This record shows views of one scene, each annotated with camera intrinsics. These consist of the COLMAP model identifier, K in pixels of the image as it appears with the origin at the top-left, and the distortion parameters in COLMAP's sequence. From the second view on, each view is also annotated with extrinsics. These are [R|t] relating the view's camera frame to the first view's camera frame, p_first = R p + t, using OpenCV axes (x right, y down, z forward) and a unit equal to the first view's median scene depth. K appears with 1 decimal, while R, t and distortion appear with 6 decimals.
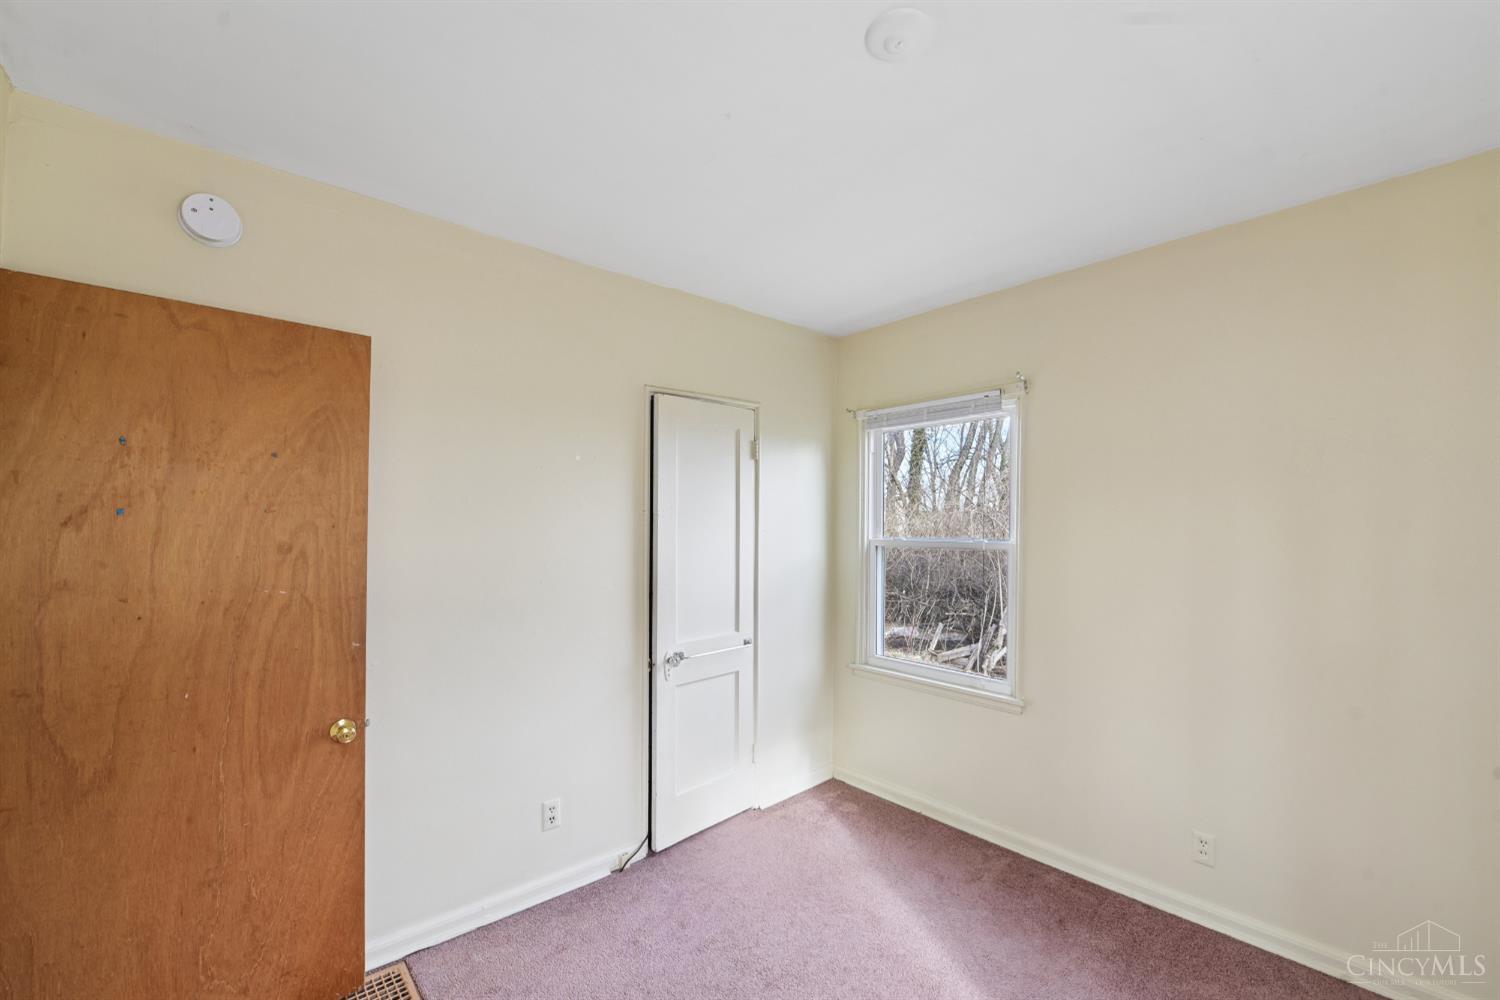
lens RADIAL K [[618.3, 0, 747.9], [0, 618.3, 524.3], [0, 0, 1]] dist [-0.016070, -0.000139]
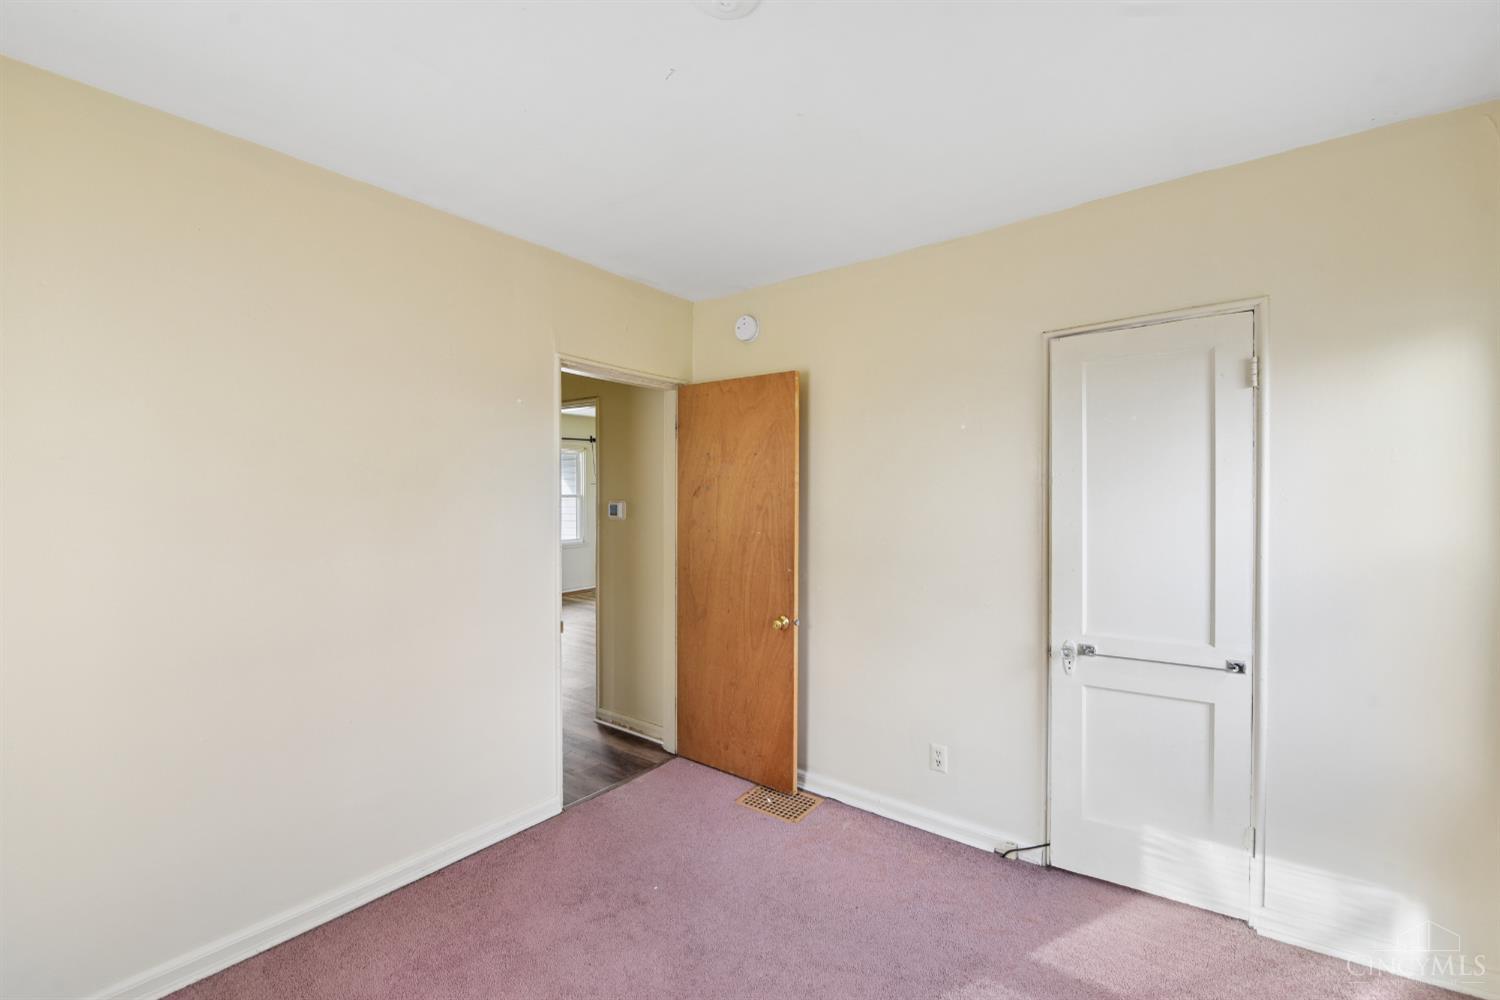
lens RADIAL K [[632.2, 0, 778.8], [0, 632.2, 501.5], [0, 0, 1]] dist [-0.000974, -0.000091]
pose [[0.211143, -0.004626, -0.977444, 0.986414], [0.002977, 0.999987, -0.004090, 0.029736], [0.977451, -0.002046, 0.211155, 0.670708]]
